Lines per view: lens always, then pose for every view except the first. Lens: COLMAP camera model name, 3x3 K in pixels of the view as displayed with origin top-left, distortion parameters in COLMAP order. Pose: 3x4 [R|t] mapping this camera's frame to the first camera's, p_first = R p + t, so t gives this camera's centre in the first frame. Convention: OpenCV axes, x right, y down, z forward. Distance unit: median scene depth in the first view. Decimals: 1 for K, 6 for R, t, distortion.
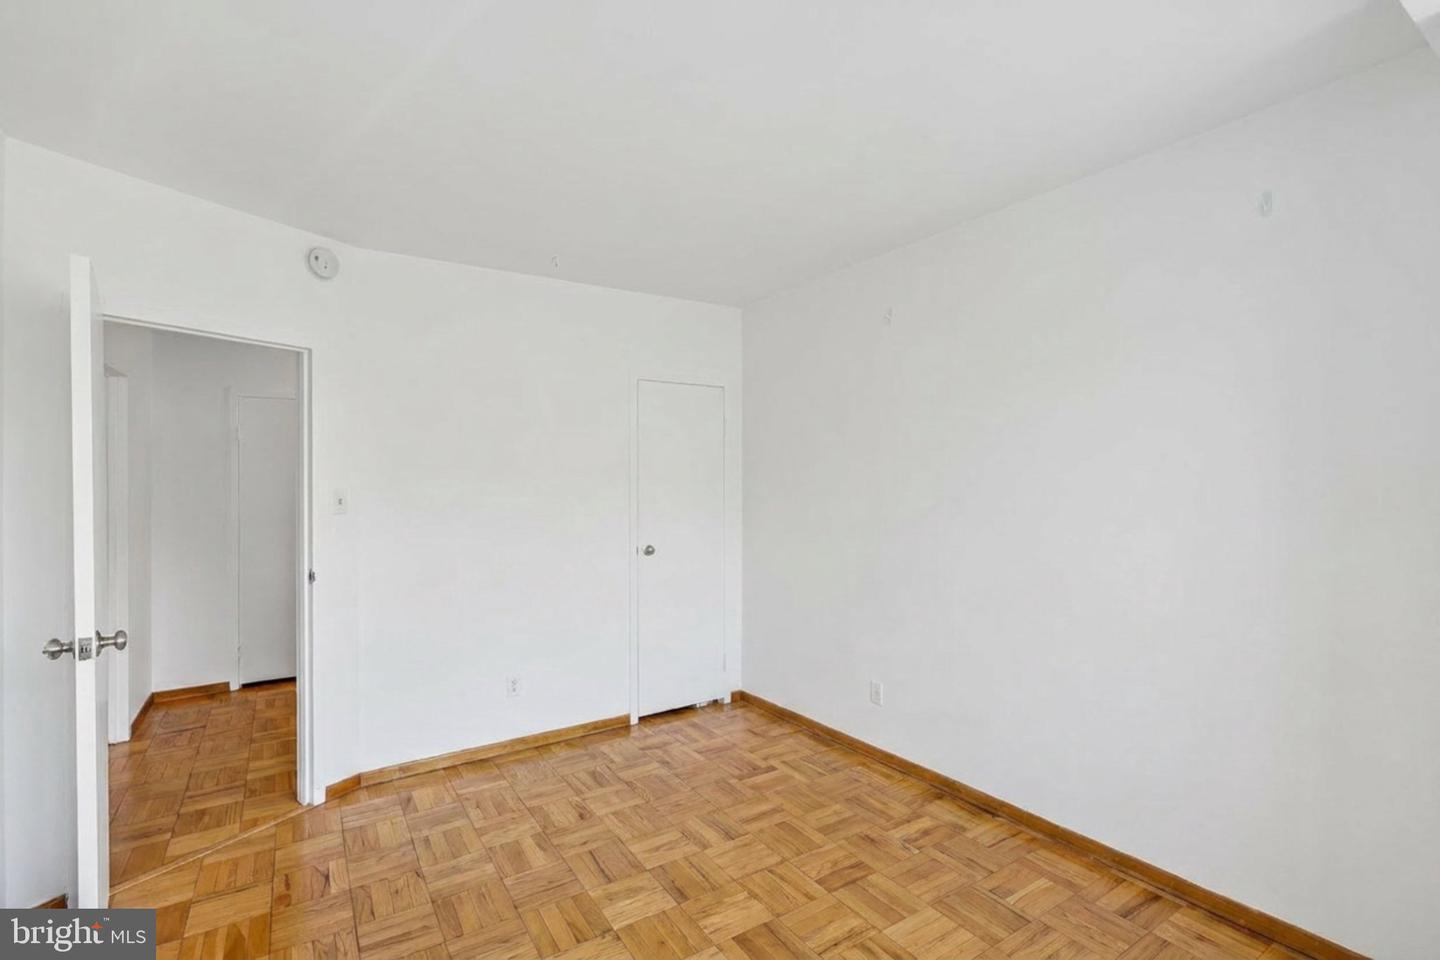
lens RADIAL K [[660.8, 0, 715.8], [0, 660.8, 480.3], [0, 0, 1]] dist [0.000883, -0.000018]
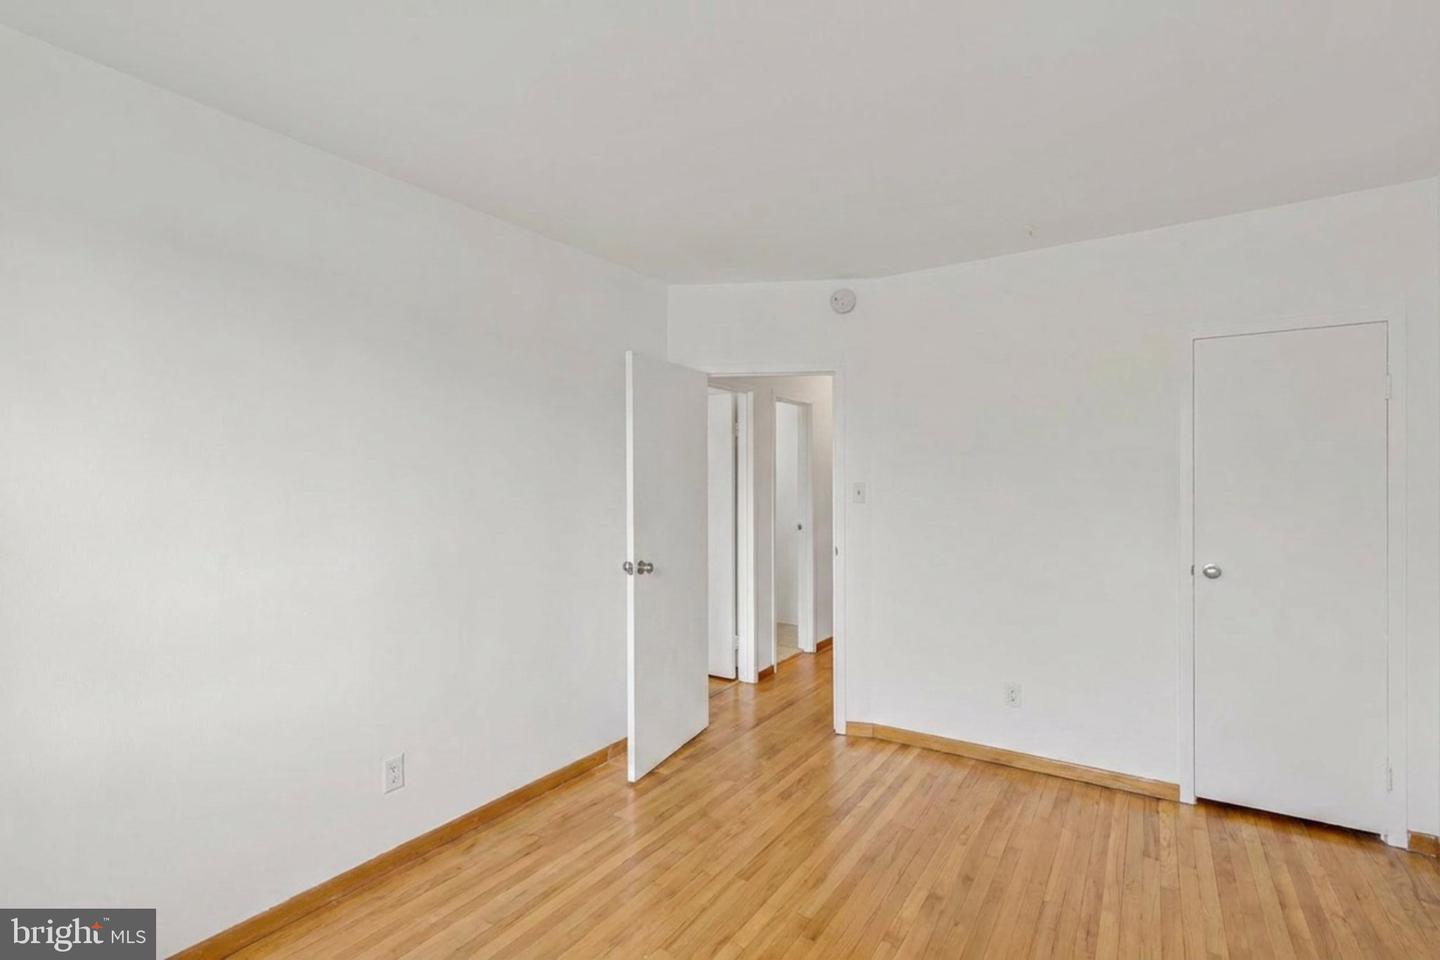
lens RADIAL K [[660.8, 0, 715.8], [0, 660.8, 480.3], [0, 0, 1]] dist [0.000883, -0.000018]
pose [[0.403810, 0.005745, -0.914825, 0.426329], [-0.001404, 0.999983, 0.005660, 0.001683], [0.914842, -0.001001, 0.403811, 0.265523]]
